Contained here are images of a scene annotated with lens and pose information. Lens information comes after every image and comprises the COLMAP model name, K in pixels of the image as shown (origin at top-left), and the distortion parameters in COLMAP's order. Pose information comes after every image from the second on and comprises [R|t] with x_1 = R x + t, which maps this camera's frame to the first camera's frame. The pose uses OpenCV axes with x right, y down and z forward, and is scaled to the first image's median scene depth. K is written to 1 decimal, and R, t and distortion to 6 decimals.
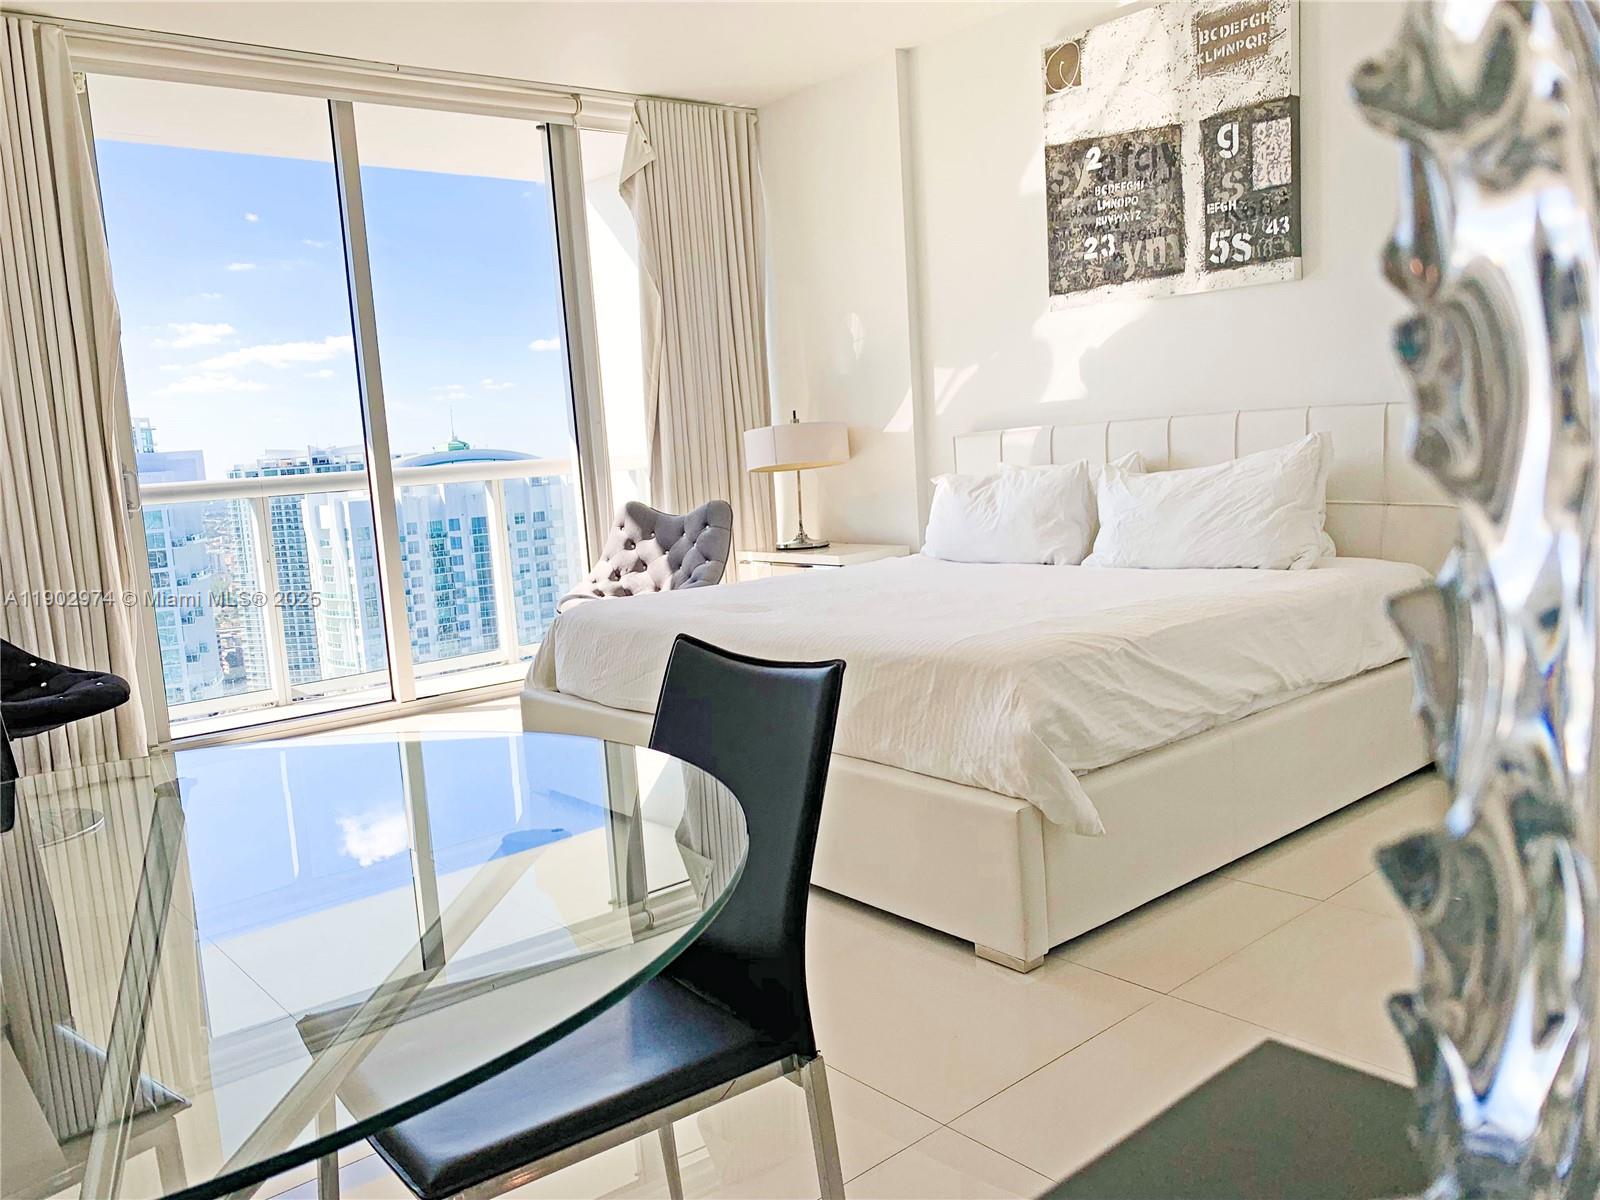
lens RADIAL K [[1244.3, 0, 795.0], [0, 1244.3, 593.4], [0, 0, 1]] dist [0.070125, -0.085756]
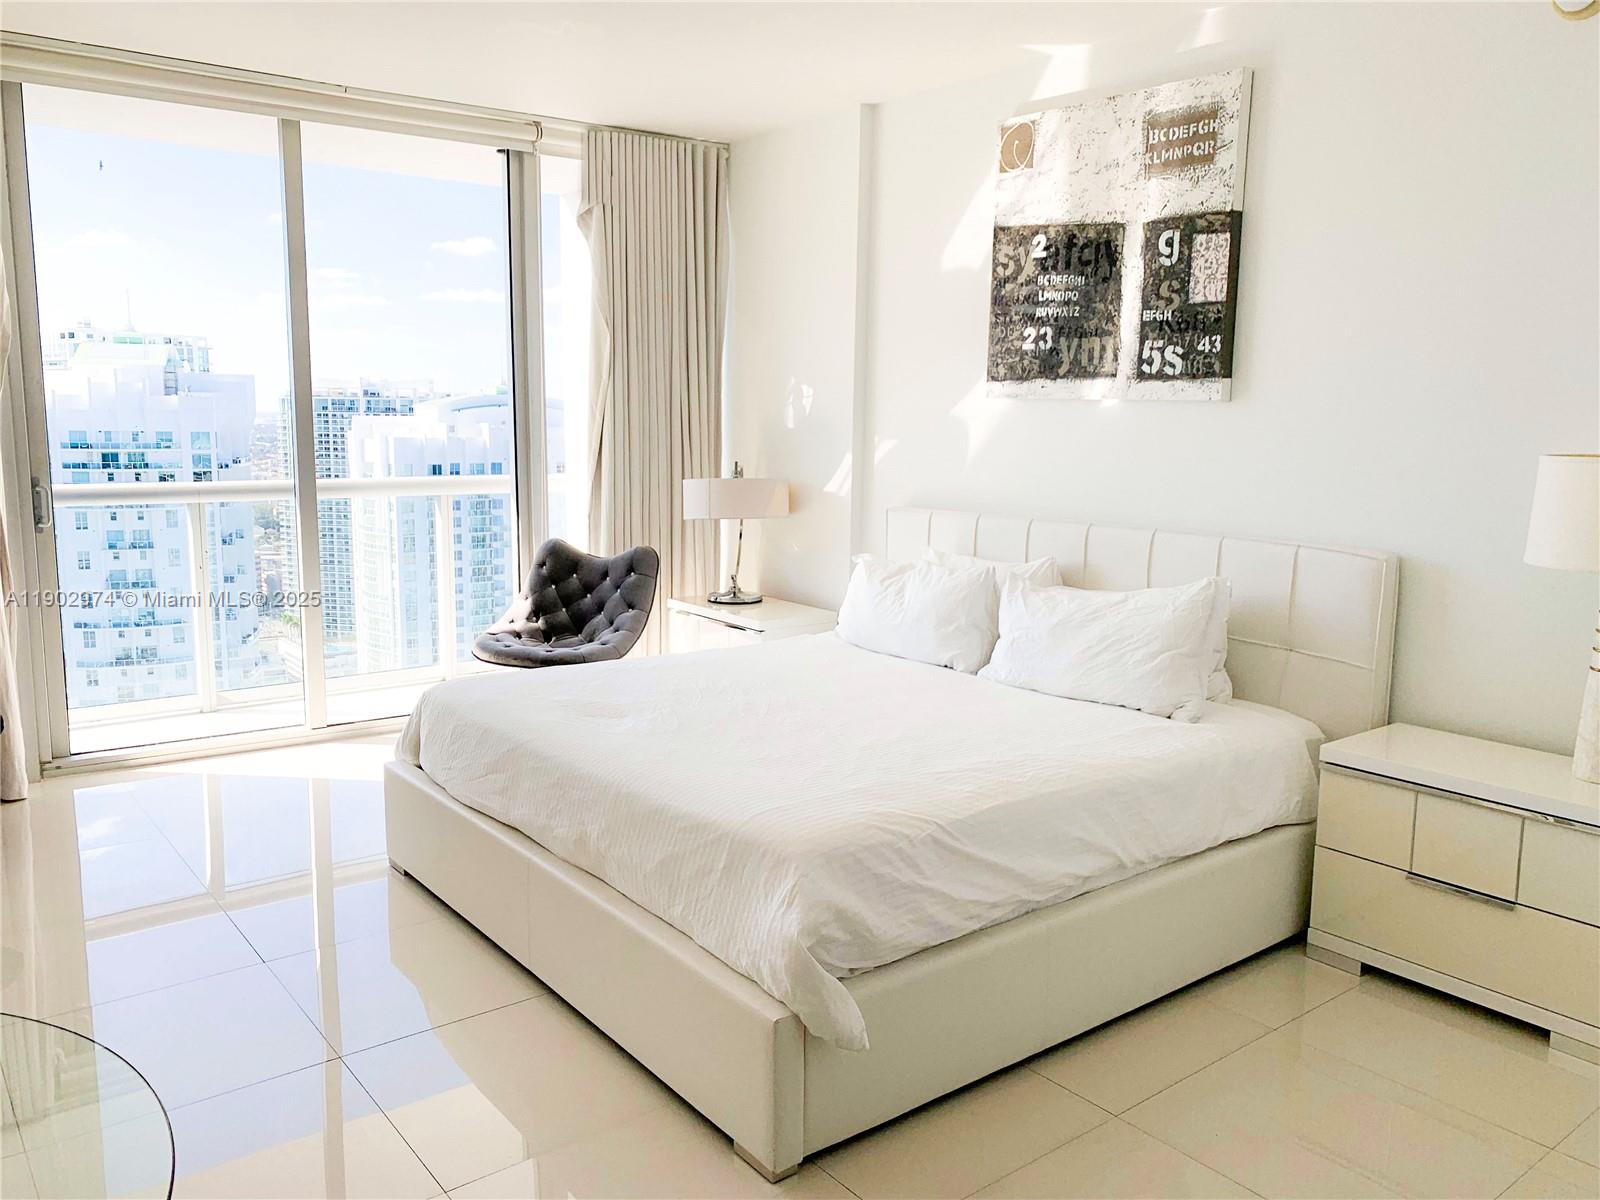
lens RADIAL K [[1244.3, 0, 795.0], [0, 1244.3, 593.4], [0, 0, 1]] dist [0.070125, -0.085756]
pose [[0.996171, 0.083090, -0.027203, 0.105646], [-0.082336, 0.996218, 0.027774, -0.098048], [0.029408, -0.025428, 0.999244, 0.029991]]
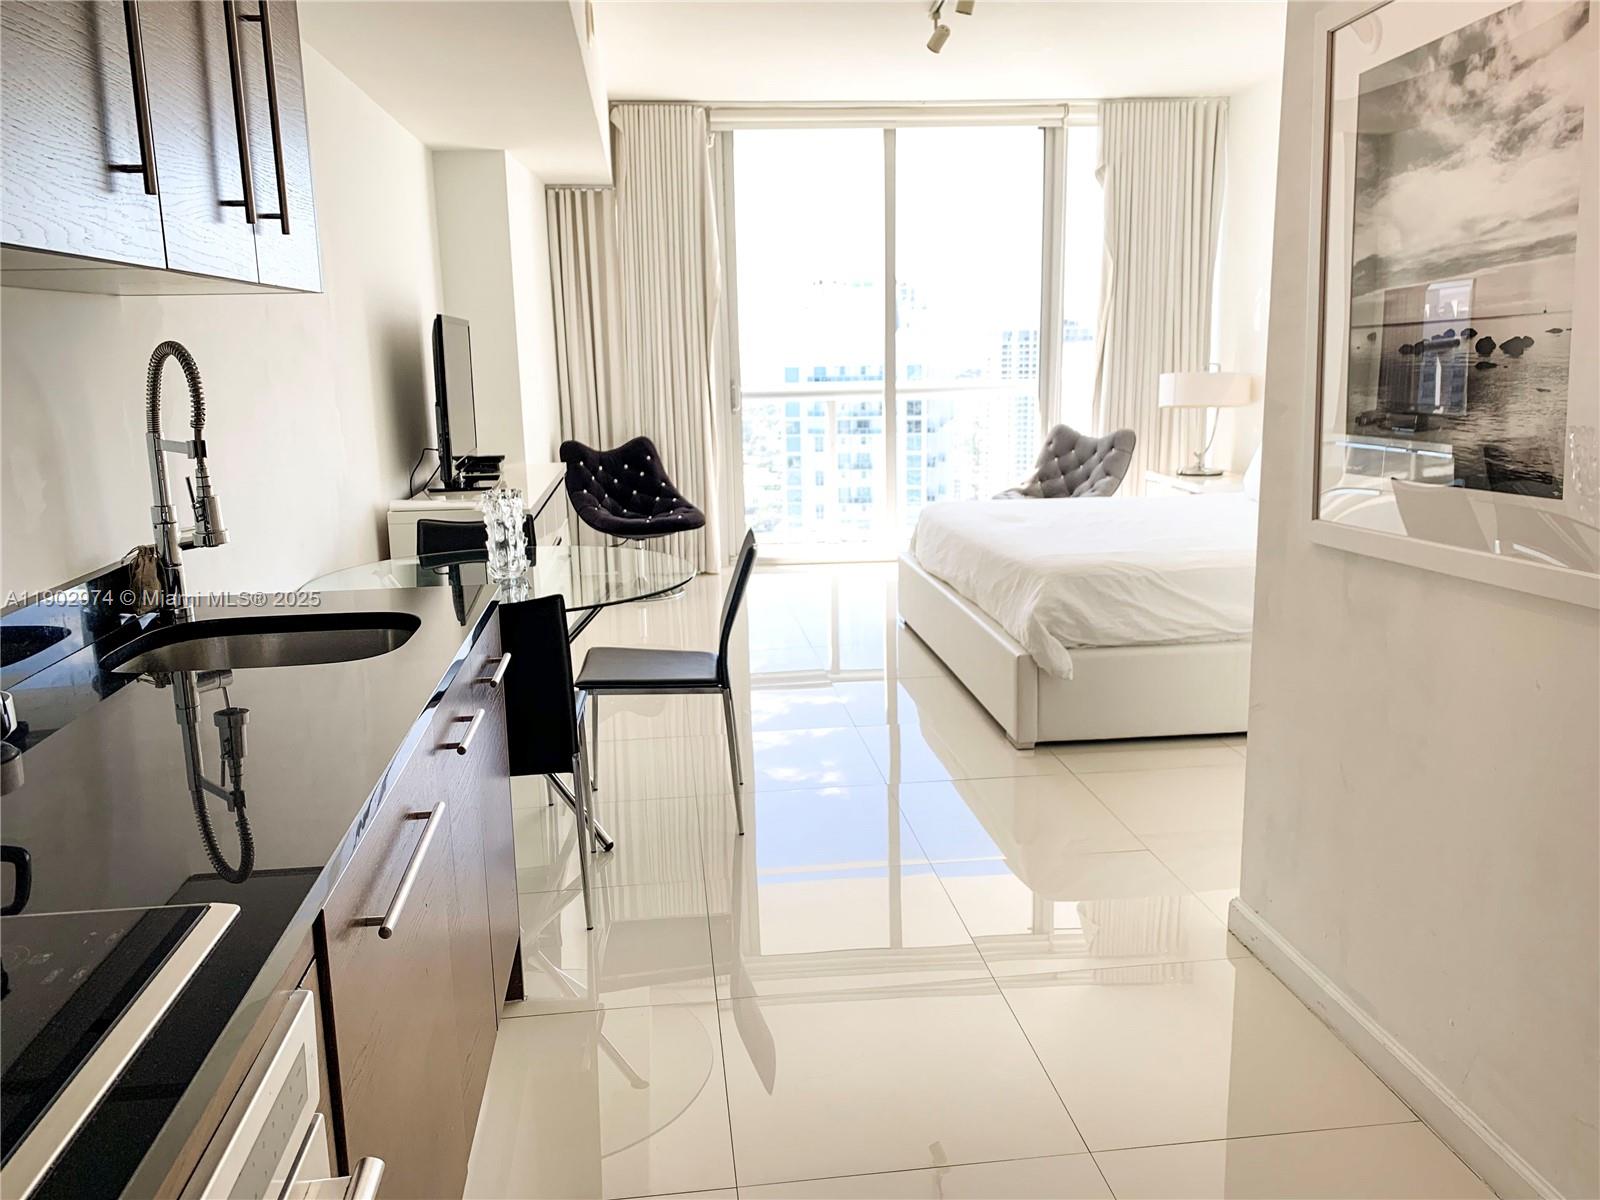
lens RADIAL K [[1244.3, 0, 795.0], [0, 1244.3, 593.4], [0, 0, 1]] dist [0.070125, -0.085756]
pose [[0.838877, 0.157124, -0.521150, 0.442017], [-0.101342, 0.985775, 0.134080, -0.061083], [0.534804, -0.059662, 0.842867, -0.336222]]
